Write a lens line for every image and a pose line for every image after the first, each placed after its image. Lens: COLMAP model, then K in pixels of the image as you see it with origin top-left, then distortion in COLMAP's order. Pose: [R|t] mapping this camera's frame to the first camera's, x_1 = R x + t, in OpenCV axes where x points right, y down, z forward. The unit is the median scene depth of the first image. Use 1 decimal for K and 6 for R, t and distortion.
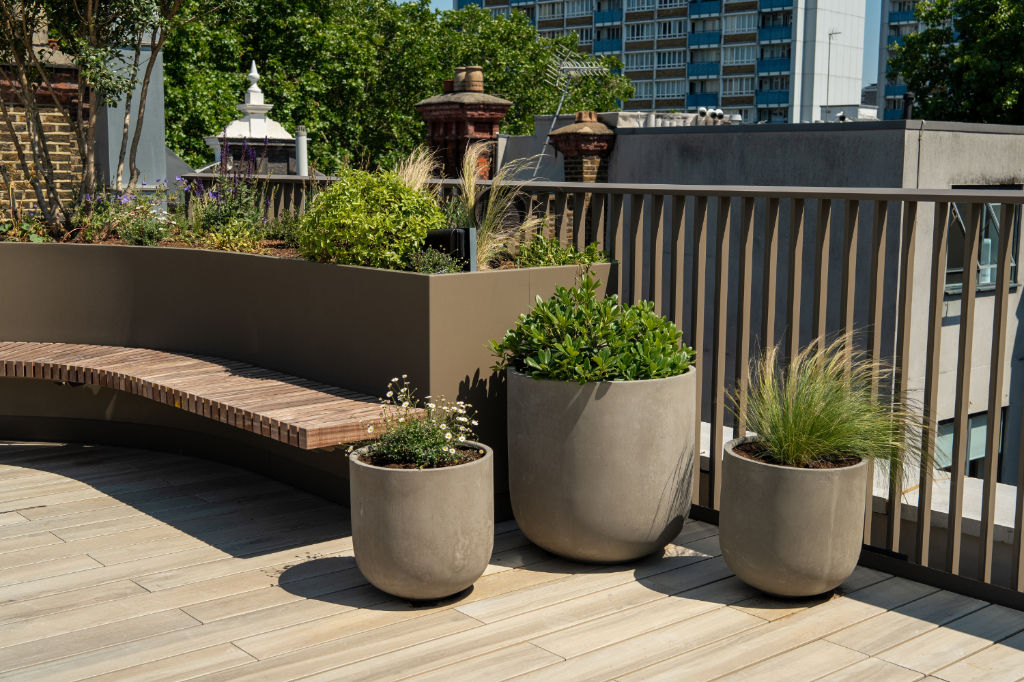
lens RADIAL K [[1237.8, 0, 516.3], [0, 1237.8, 341.4], [0, 0, 1]] dist [0.041104, 0.000000]
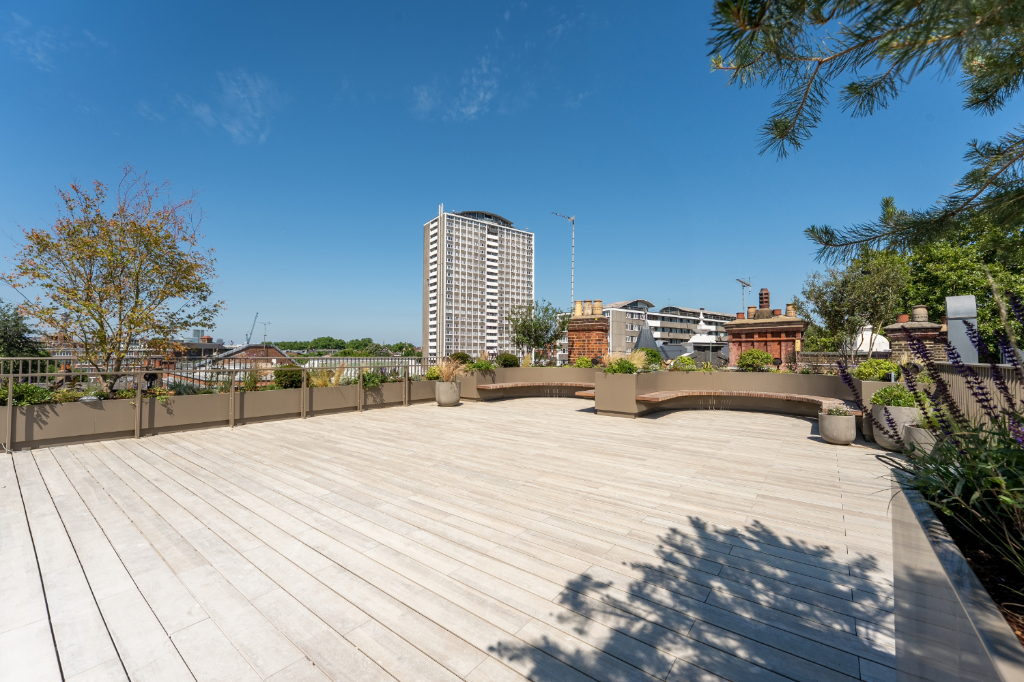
lens RADIAL K [[410.1, 0, 511.2], [0, 410.1, 338.3], [0, 0, 1]] dist [-0.001679, -0.000462]
pose [[0.202209, -0.047164, -0.978206, 0.275124], [-0.140025, 0.987185, -0.076542, 0.020699], [0.969280, 0.152451, 0.193014, -0.136296]]
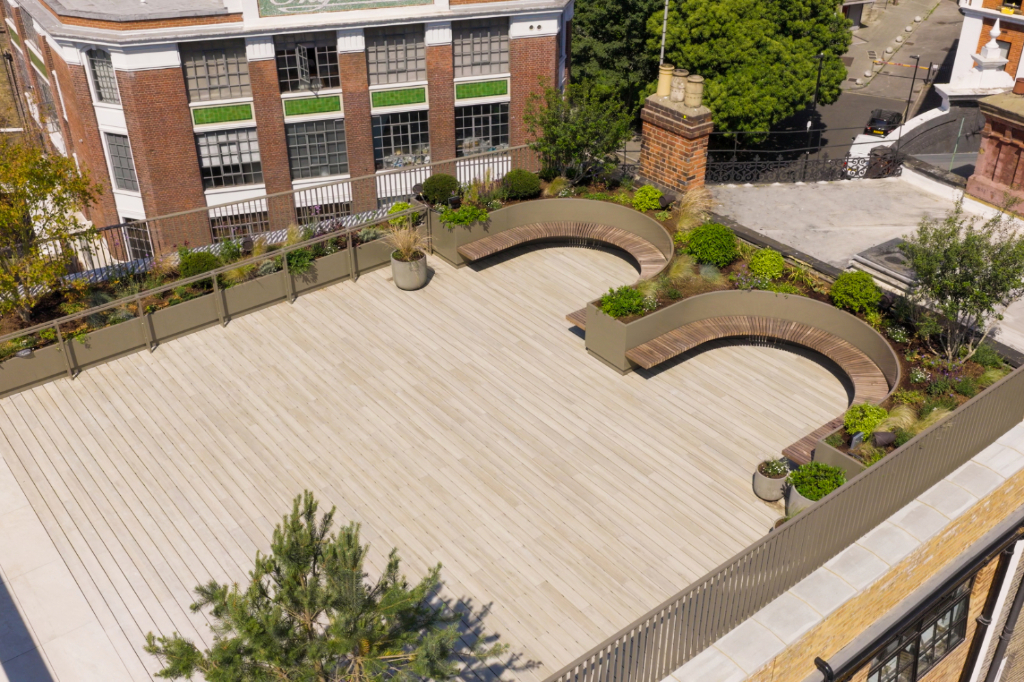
lens RADIAL K [[1045.7, 0, 507.6], [0, 1045.7, 344.8], [0, 0, 1]] dist [-0.009393, 0.000000]
pose [[-0.048199, 0.527898, -0.847939, 0.609580], [-0.133147, 0.837954, 0.529250, -0.448636], [0.989924, 0.138410, 0.029900, -0.019255]]
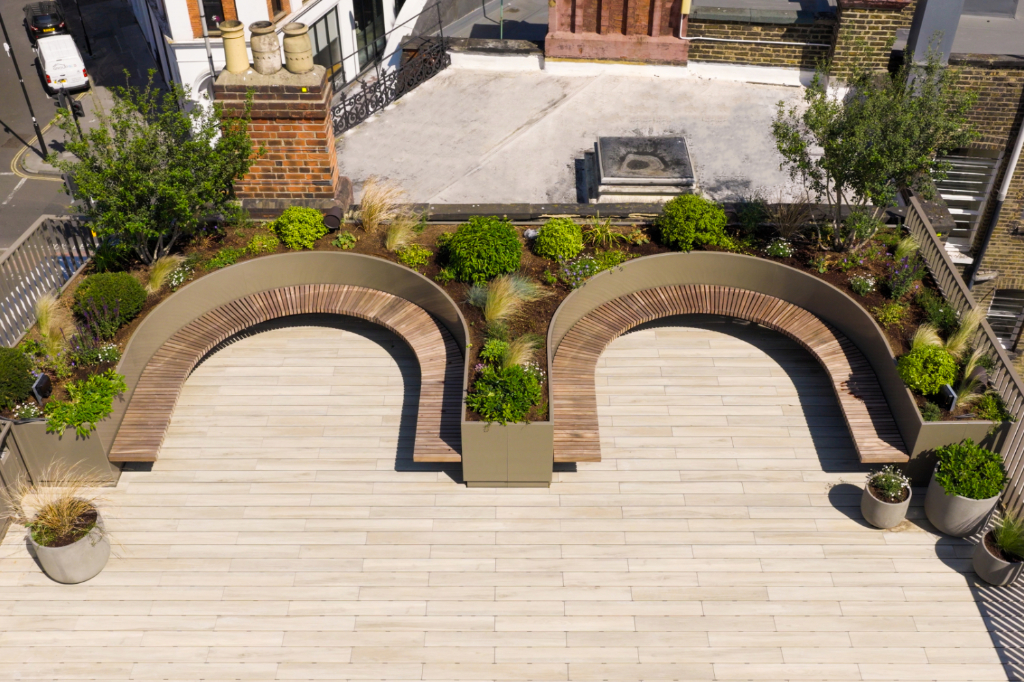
lens RADIAL K [[1045.7, 0, 516.1], [0, 1045.7, 342.9], [0, 0, 1]] dist [-0.009393, 0.000000]
pose [[0.761009, 0.405924, -0.506054, 0.087390], [-0.083530, 0.834873, 0.544067, -0.348902], [0.643341, -0.371769, 0.669253, -0.279431]]
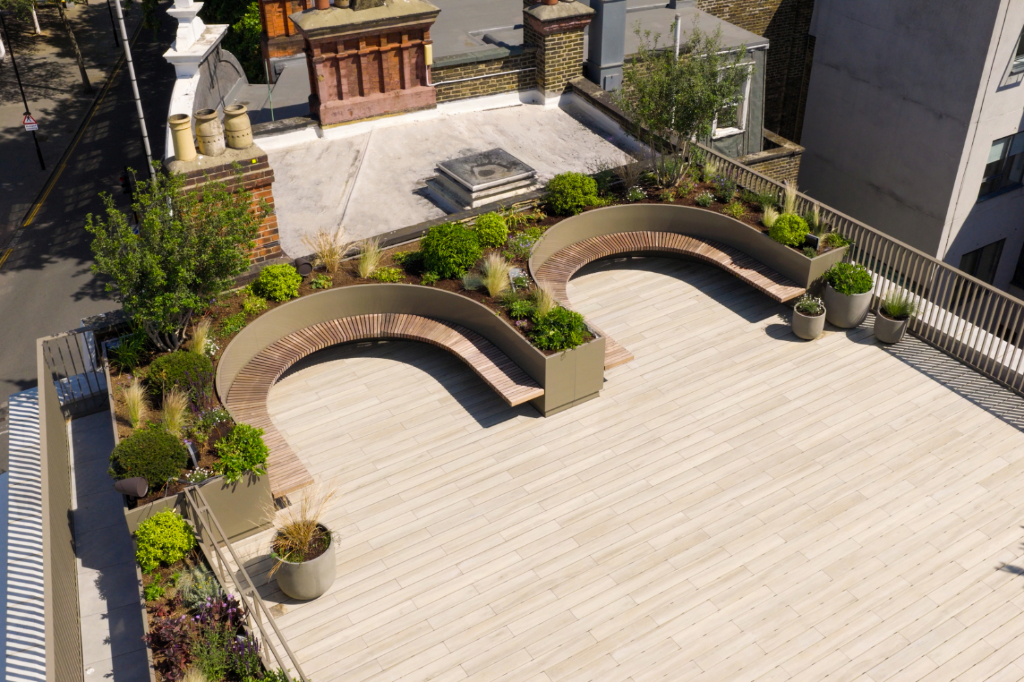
lens RADIAL K [[1045.7, 0, 516.5], [0, 1045.7, 339.2], [0, 0, 1]] dist [-0.009393, 0.000000]
pose [[0.990779, 0.064489, -0.119155, -0.147615], [-0.007227, 0.903357, 0.428829, -0.314612], [0.135294, -0.424014, 0.895493, -0.573073]]
